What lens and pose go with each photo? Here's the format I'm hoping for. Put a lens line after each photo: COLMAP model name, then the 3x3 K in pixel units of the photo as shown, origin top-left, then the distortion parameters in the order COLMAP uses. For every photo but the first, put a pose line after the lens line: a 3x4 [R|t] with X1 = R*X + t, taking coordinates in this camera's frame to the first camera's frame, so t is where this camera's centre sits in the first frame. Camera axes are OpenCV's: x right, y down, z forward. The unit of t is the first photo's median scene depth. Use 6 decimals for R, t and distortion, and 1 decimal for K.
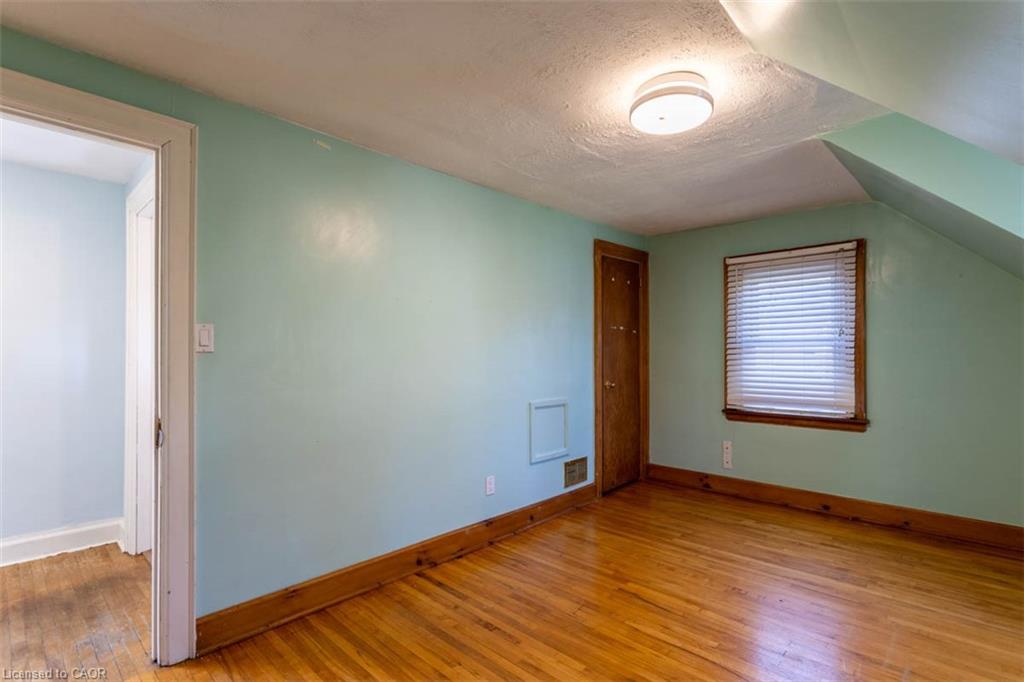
lens RADIAL K [[492.0, 0, 513.4], [0, 492.0, 348.4], [0, 0, 1]] dist [-0.001111, 0.001606]
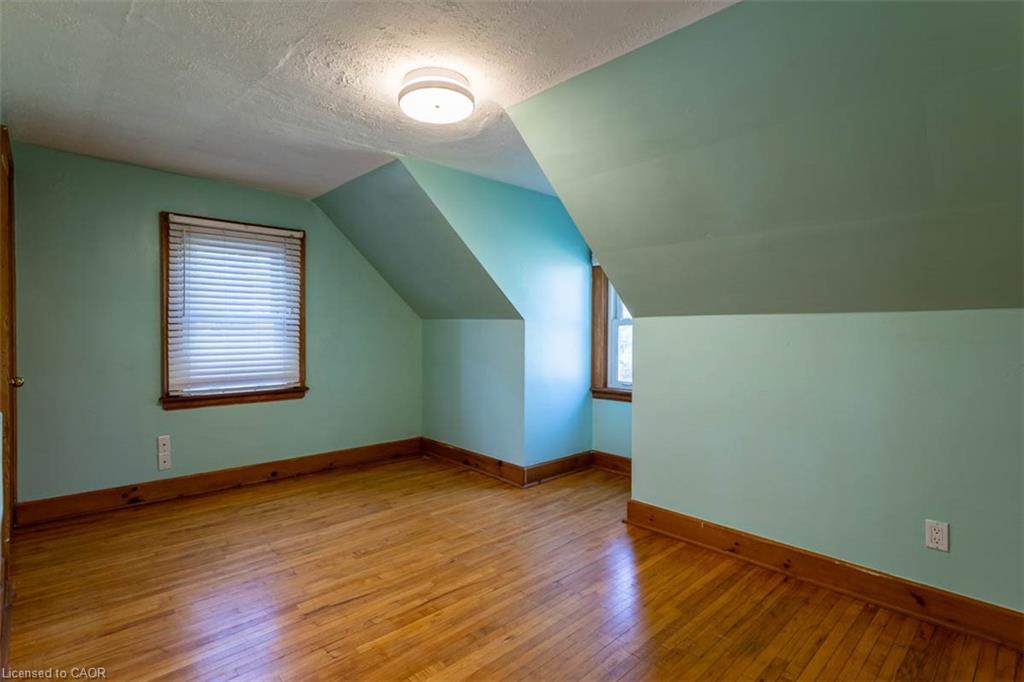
lens RADIAL K [[492.0, 0, 521.7], [0, 492.0, 337.5], [0, 0, 1]] dist [-0.001111, 0.001606]
pose [[0.043862, -0.011459, 0.998972, -0.425260], [-0.015871, 0.999800, 0.012165, 0.005052], [-0.998912, -0.016388, 0.043671, 0.438850]]
